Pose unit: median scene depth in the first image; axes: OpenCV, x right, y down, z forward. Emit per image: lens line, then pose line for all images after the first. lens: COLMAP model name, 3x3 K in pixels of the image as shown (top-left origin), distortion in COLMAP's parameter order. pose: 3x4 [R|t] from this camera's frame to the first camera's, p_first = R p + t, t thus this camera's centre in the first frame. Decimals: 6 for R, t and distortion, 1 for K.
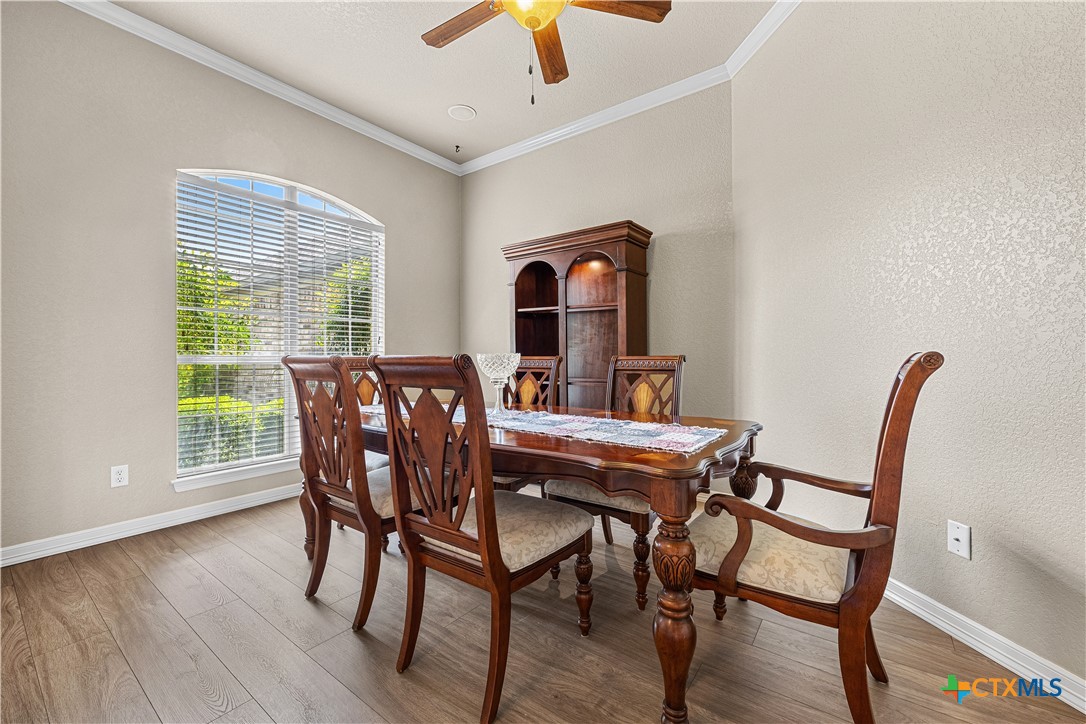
lens RADIAL K [[436.7, 0, 542.2], [0, 436.7, 360.3], [0, 0, 1]] dist [-0.001950, 0.000051]
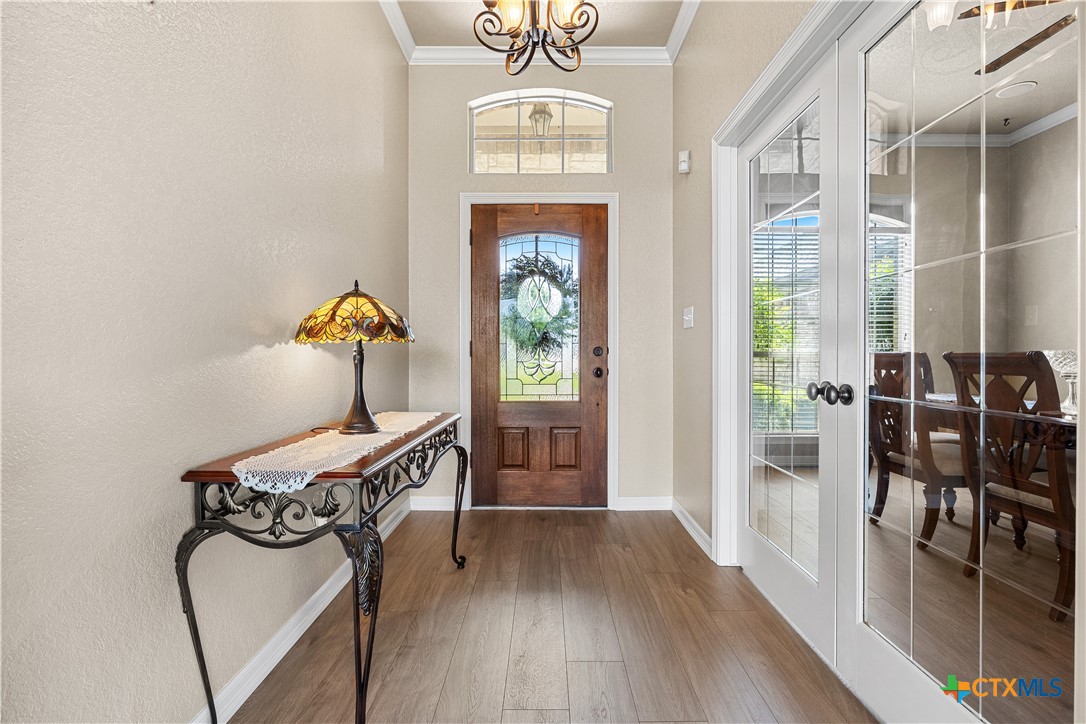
lens RADIAL K [[478.4, 0, 541.3], [0, 478.4, 360.1], [0, 0, 1]] dist [-0.010110, -0.000113]
pose [[0.589436, 0.008886, -0.807766, 0.045637], [-0.002634, 0.999955, 0.009078, 0.002489], [0.807811, -0.003223, 0.589433, -0.496990]]
